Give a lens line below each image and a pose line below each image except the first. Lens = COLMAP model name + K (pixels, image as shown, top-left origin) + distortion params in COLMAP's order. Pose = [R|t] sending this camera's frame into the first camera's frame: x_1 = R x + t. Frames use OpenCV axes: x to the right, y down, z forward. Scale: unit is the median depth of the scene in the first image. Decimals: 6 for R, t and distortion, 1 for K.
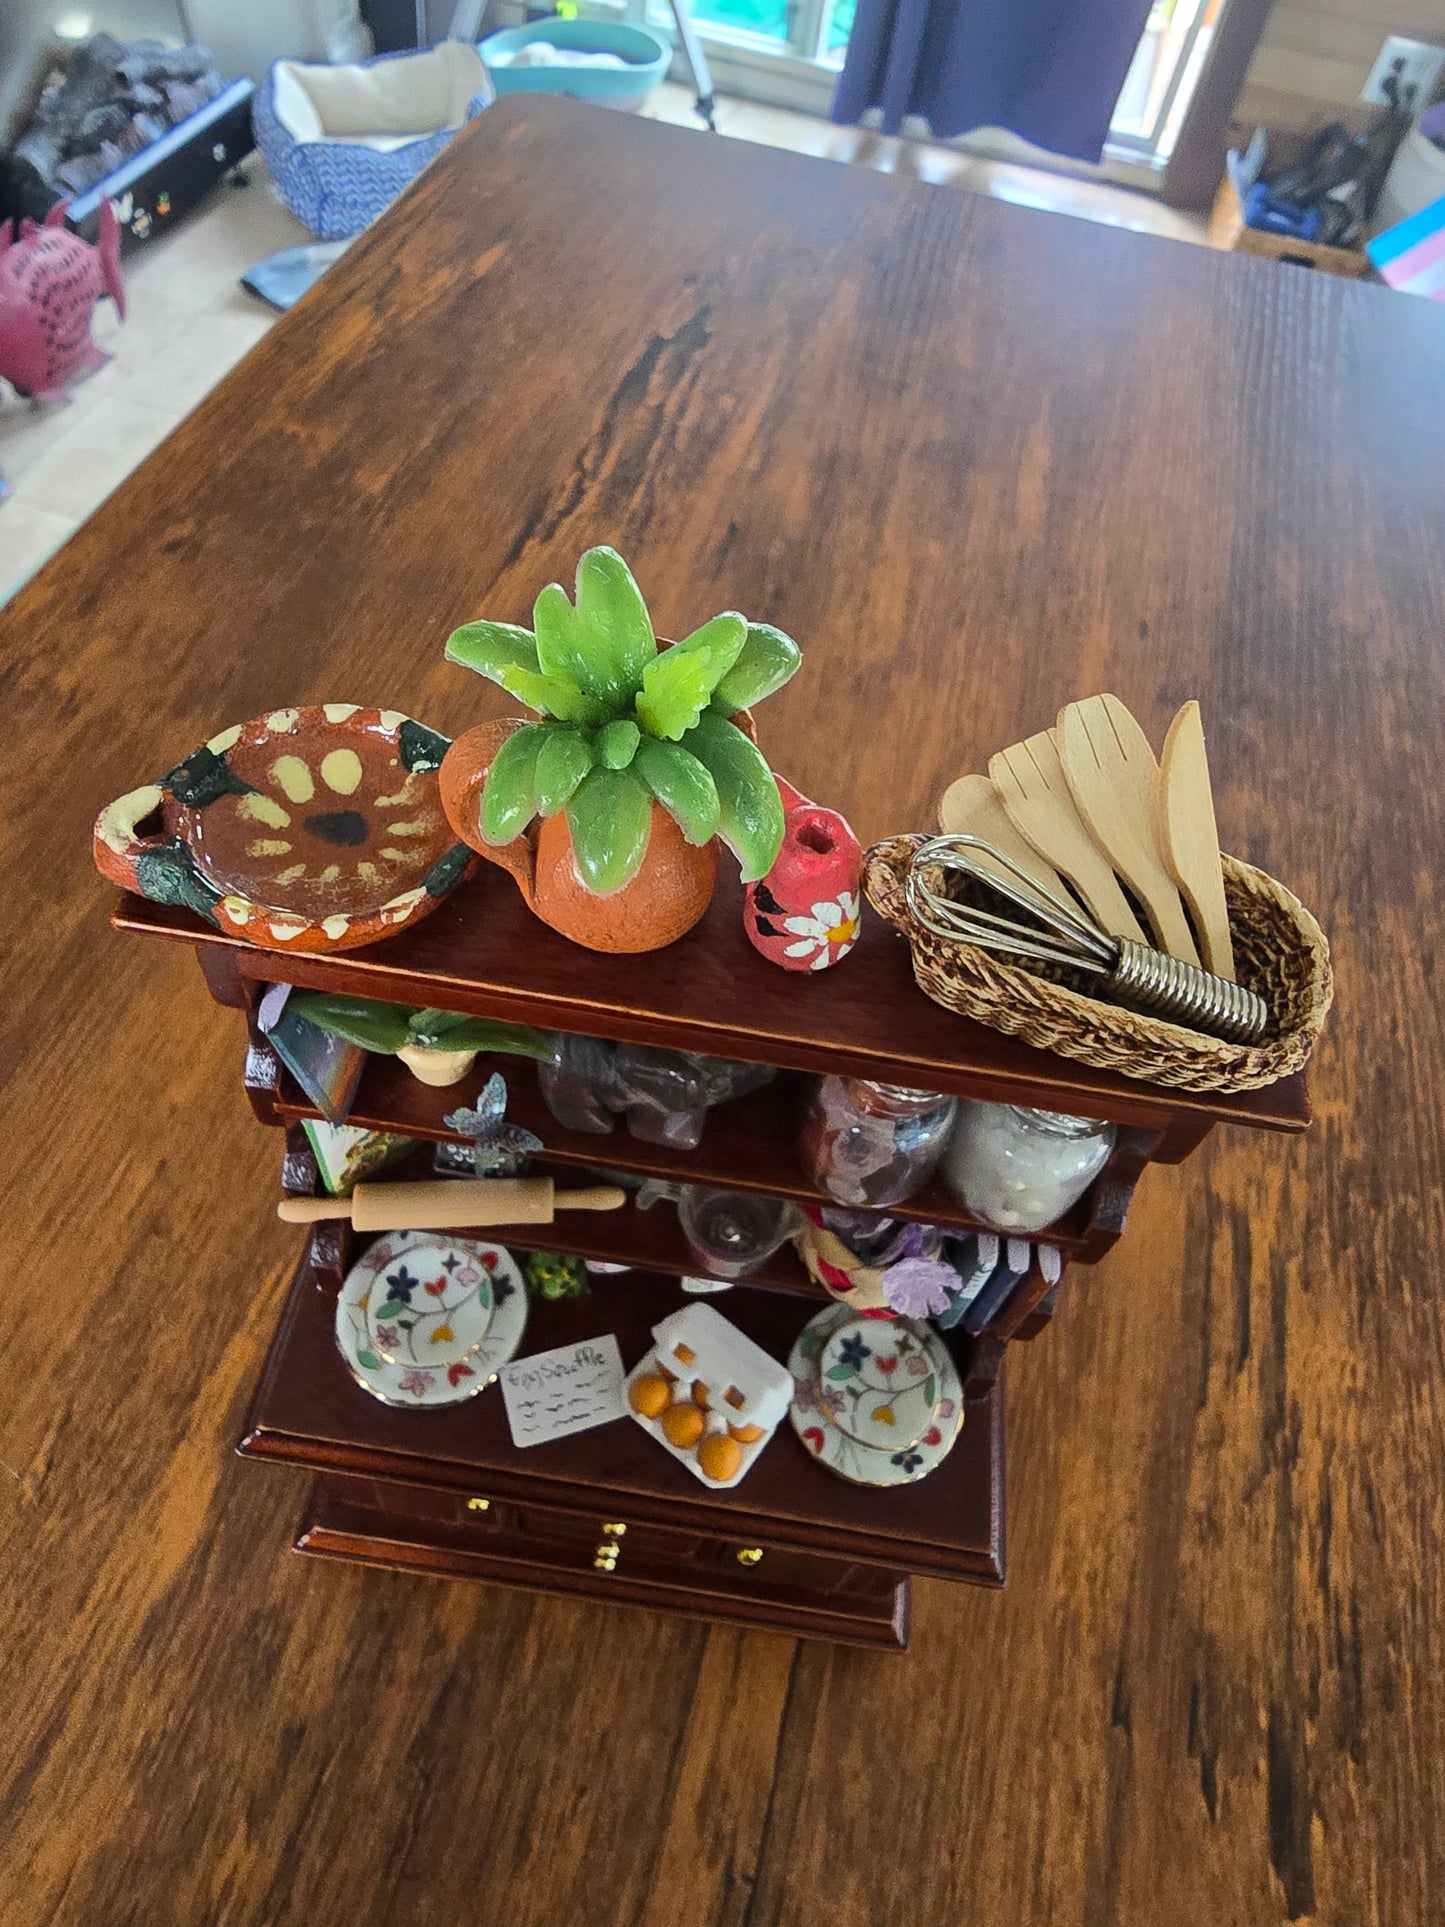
lens RADIAL K [[1308.3, 0, 721.2], [0, 1308.3, 784.0], [0, 0, 1]] dist [0.007342, 0.001044]
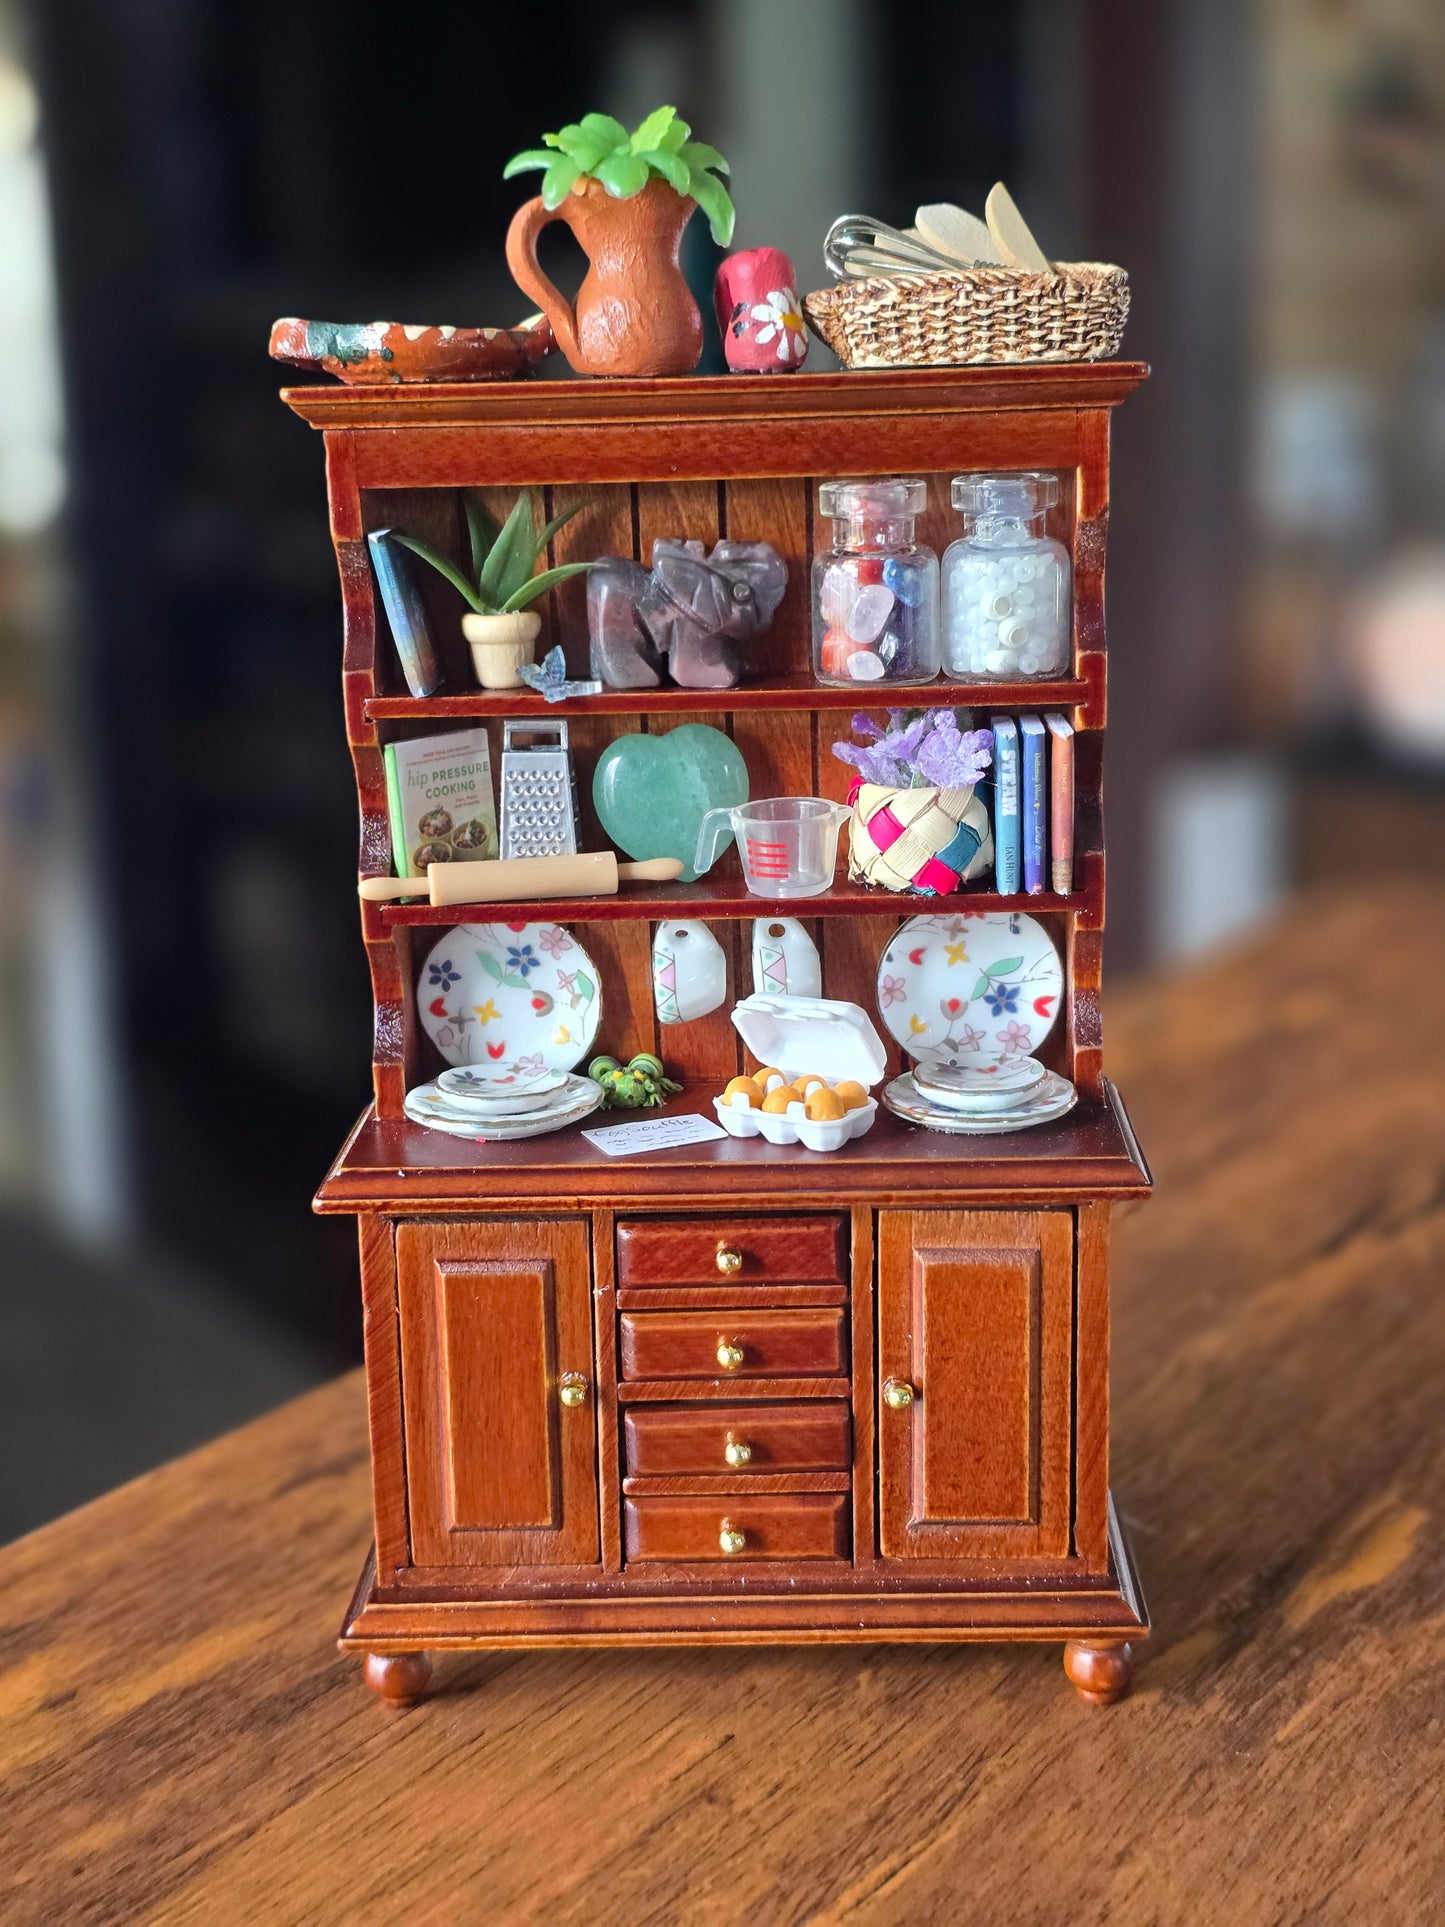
lens RADIAL K [[2485.9, 0, 722.5], [0, 2485.9, 963.5], [0, 0, 1]] dist [0.154451, -0.836931]
pose [[0.986542, -0.153521, 0.056261, -0.170938], [0.158037, 0.807081, -0.568898, 1.553337], [0.041931, 0.570133, 0.820481, -0.591681]]
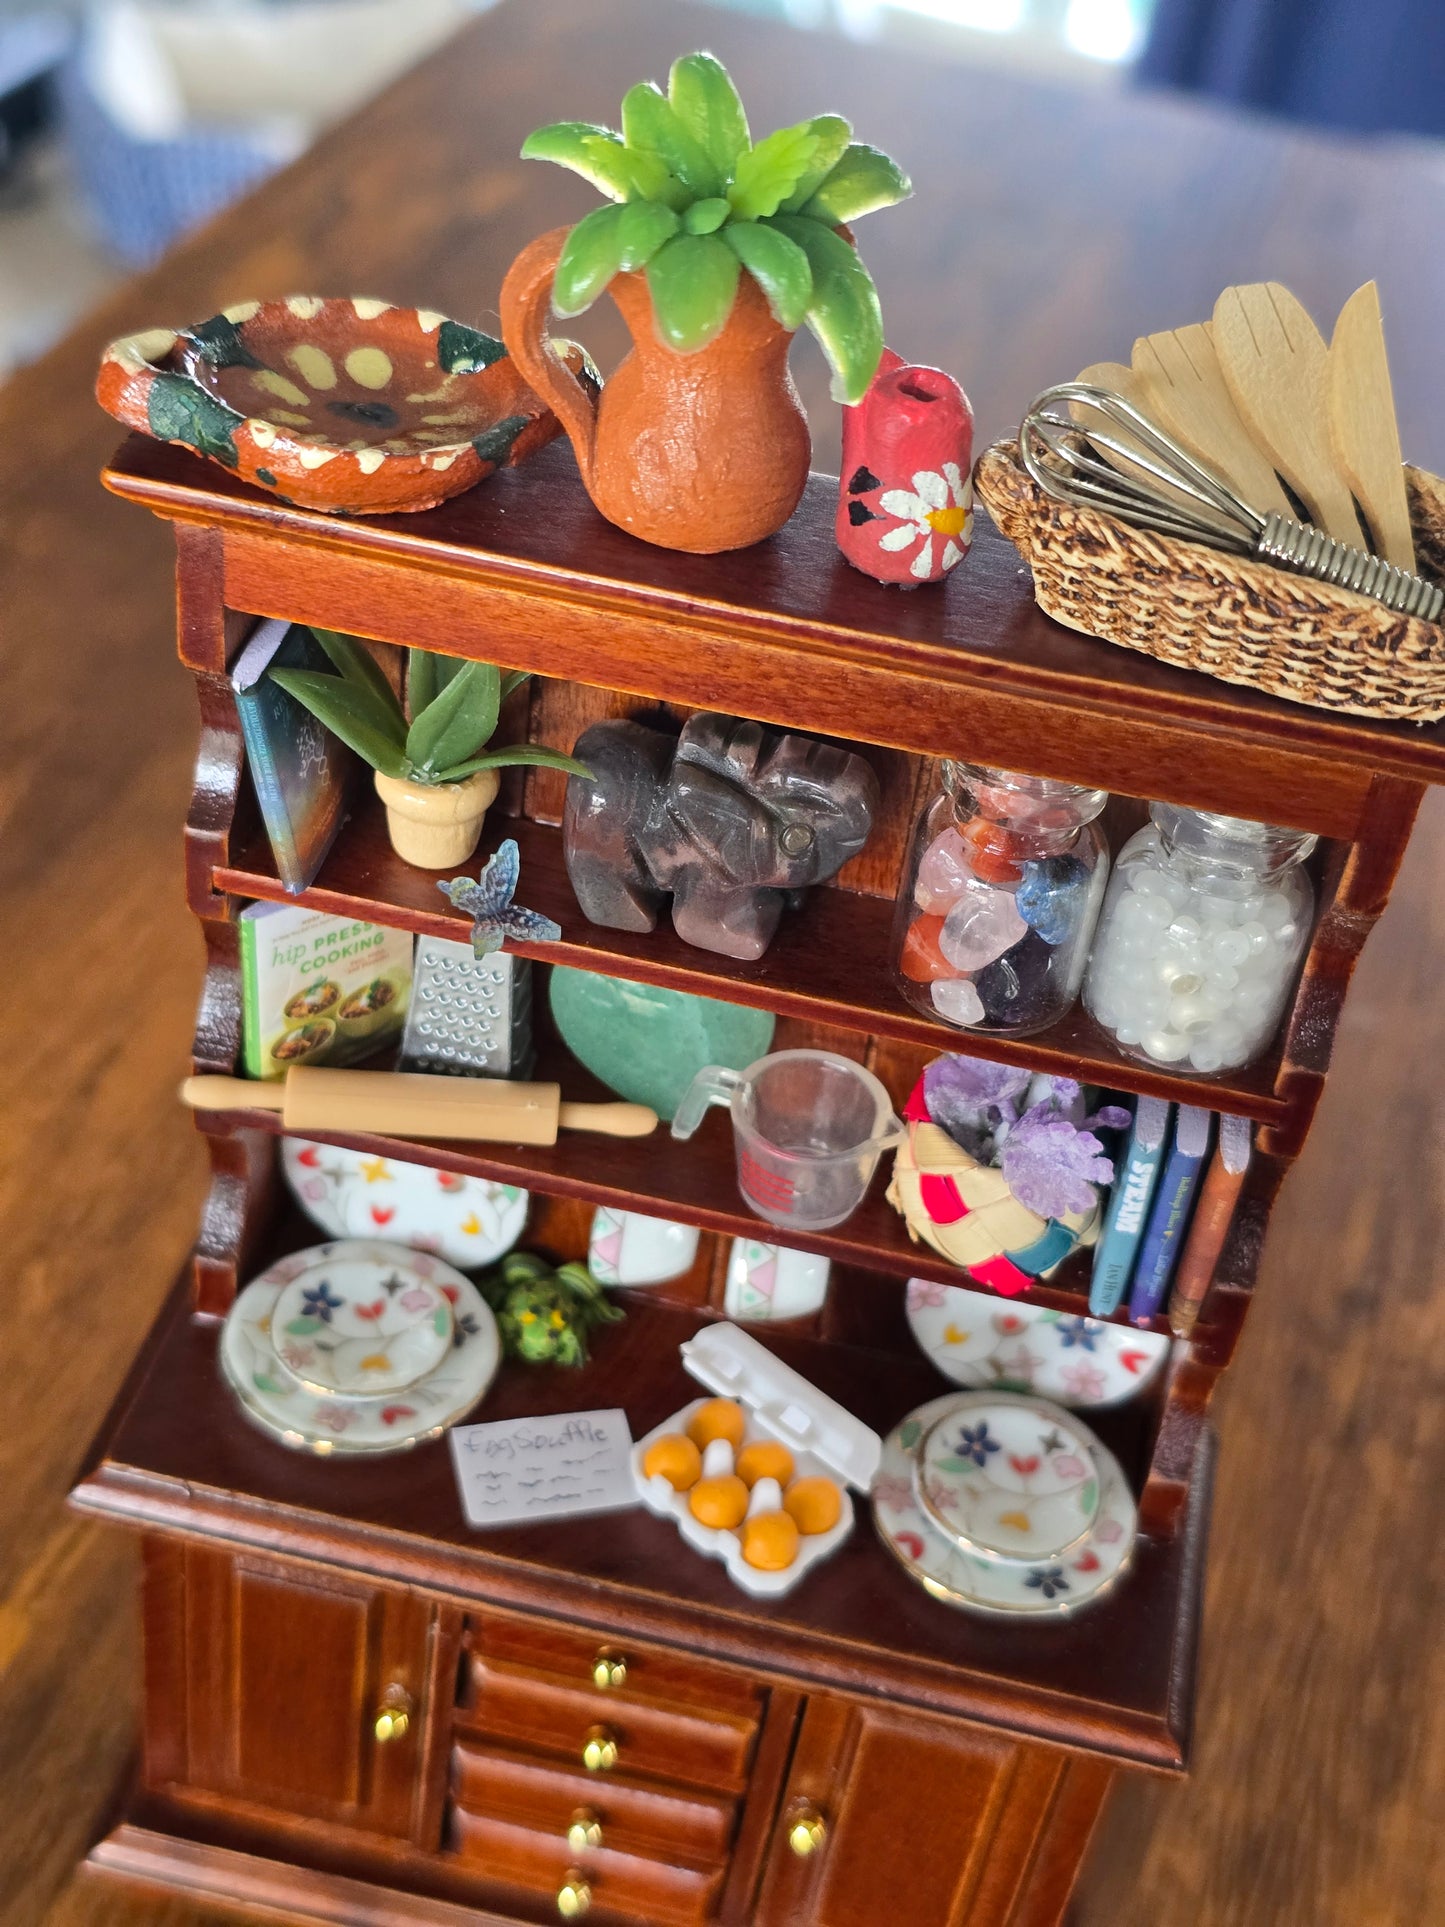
lens RADIAL K [[2617.0, 0, 724.2], [0, 2617.0, 852.9], [0, 0, 1]] dist [0.144465, -0.578355]
pose [[0.997200, 0.049803, -0.055780, 0.037079], [-0.060215, 0.977099, -0.204089, 0.477218], [0.044339, 0.206876, 0.977362, -0.443164]]
